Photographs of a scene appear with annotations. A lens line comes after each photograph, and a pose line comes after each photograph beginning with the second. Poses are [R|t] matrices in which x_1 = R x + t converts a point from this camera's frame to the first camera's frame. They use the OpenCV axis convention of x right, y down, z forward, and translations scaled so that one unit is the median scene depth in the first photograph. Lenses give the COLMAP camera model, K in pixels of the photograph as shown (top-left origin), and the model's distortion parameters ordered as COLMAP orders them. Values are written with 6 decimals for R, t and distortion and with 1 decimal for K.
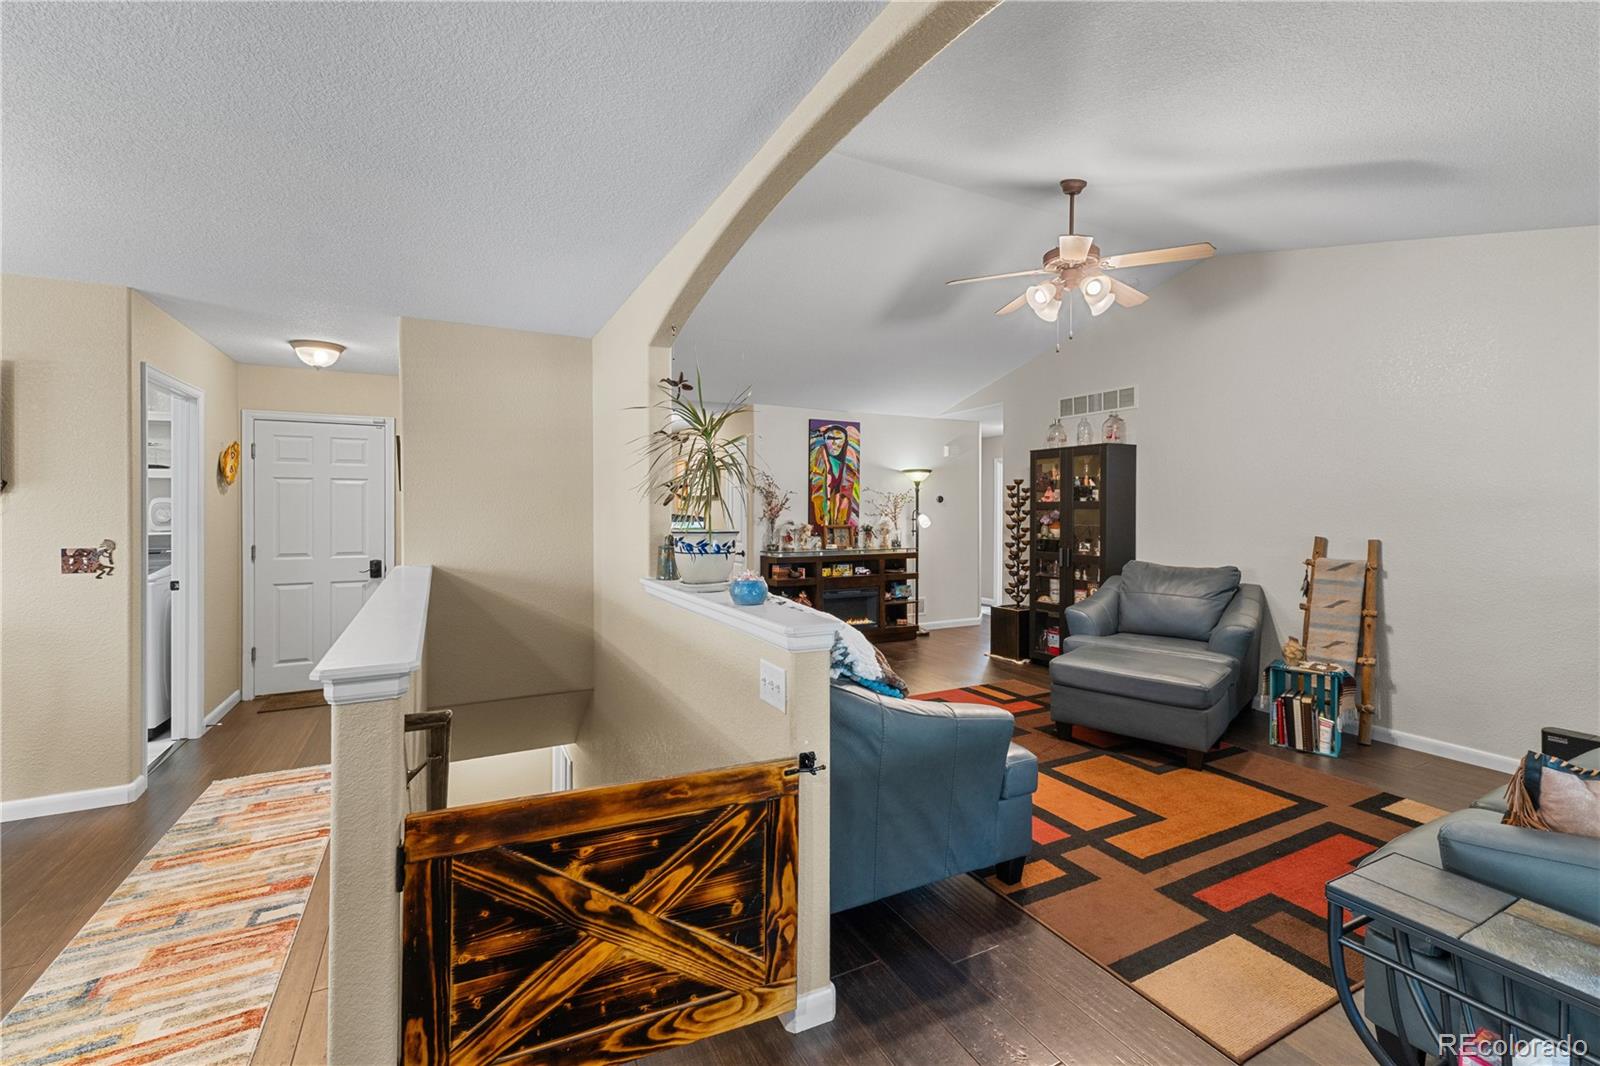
lens RADIAL K [[682.5, 0, 805.2], [0, 682.5, 513.7], [0, 0, 1]] dist [0.007532, 0.000412]
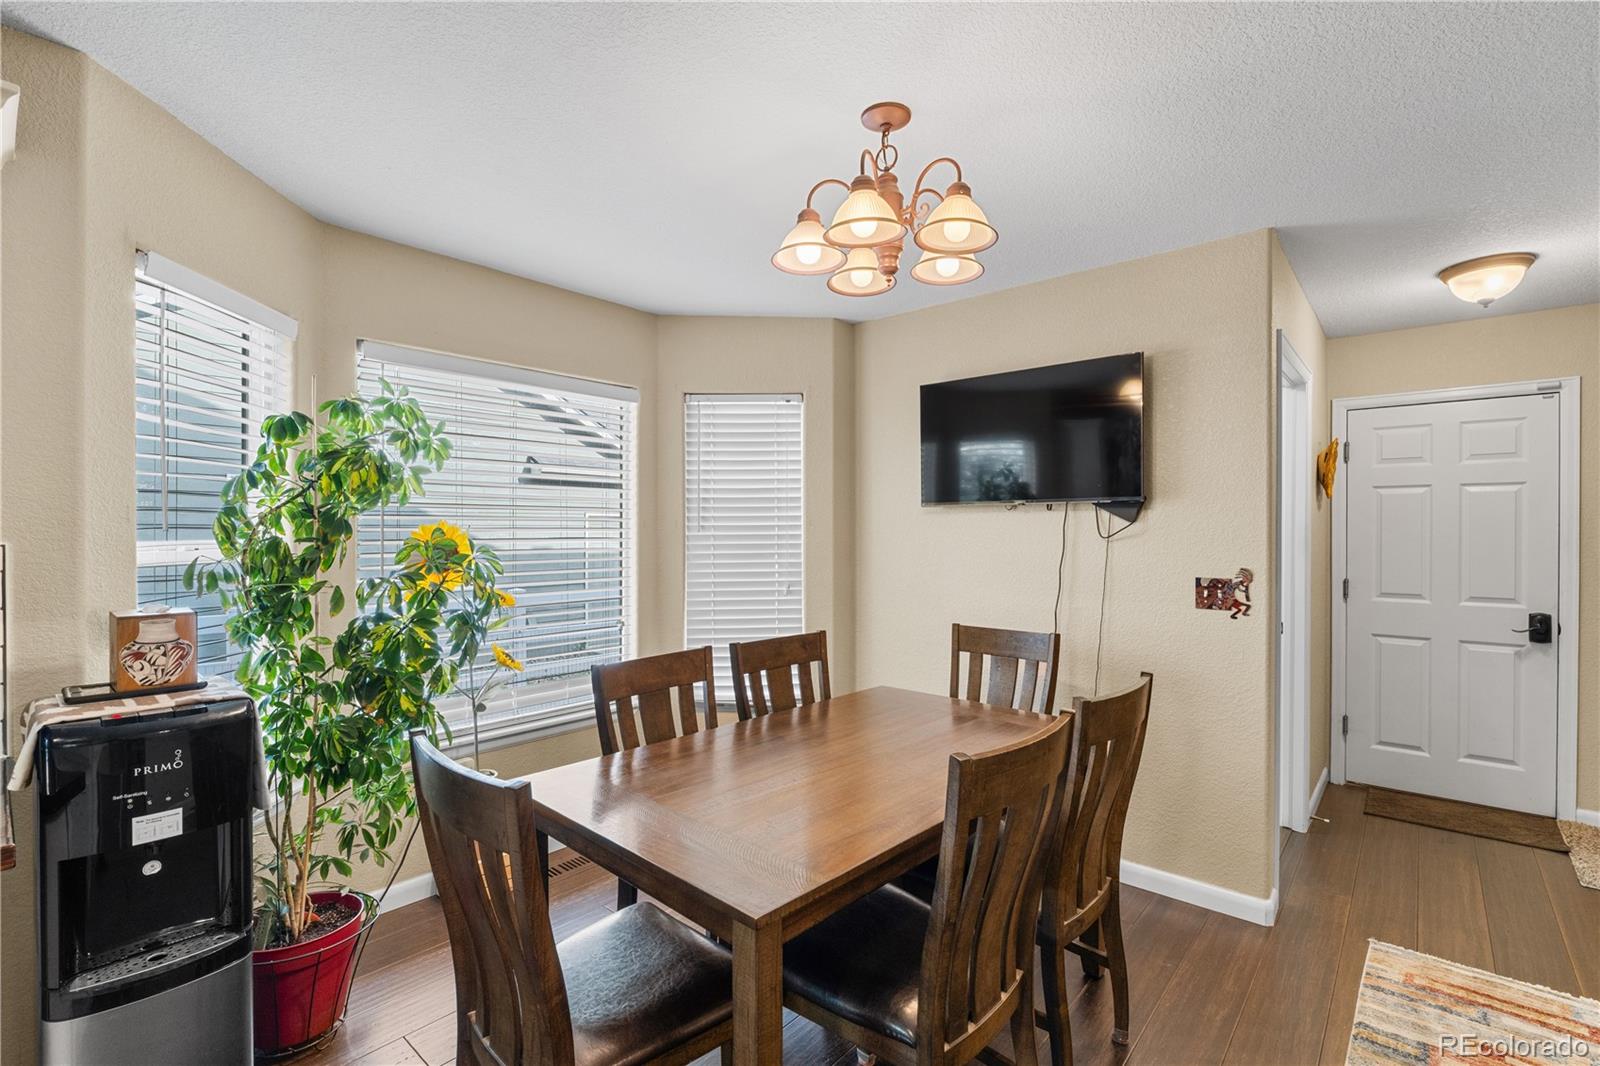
lens RADIAL K [[720.1, 0, 800.3], [0, 720.1, 536.1], [0, 0, 1]] dist [-0.001585, -0.000482]
pose [[0.360110, 0.005281, -0.932895, -0.440686], [-0.008044, 0.999964, 0.002555, 0.003750], [0.932875, 0.006584, 0.360140, 0.250723]]
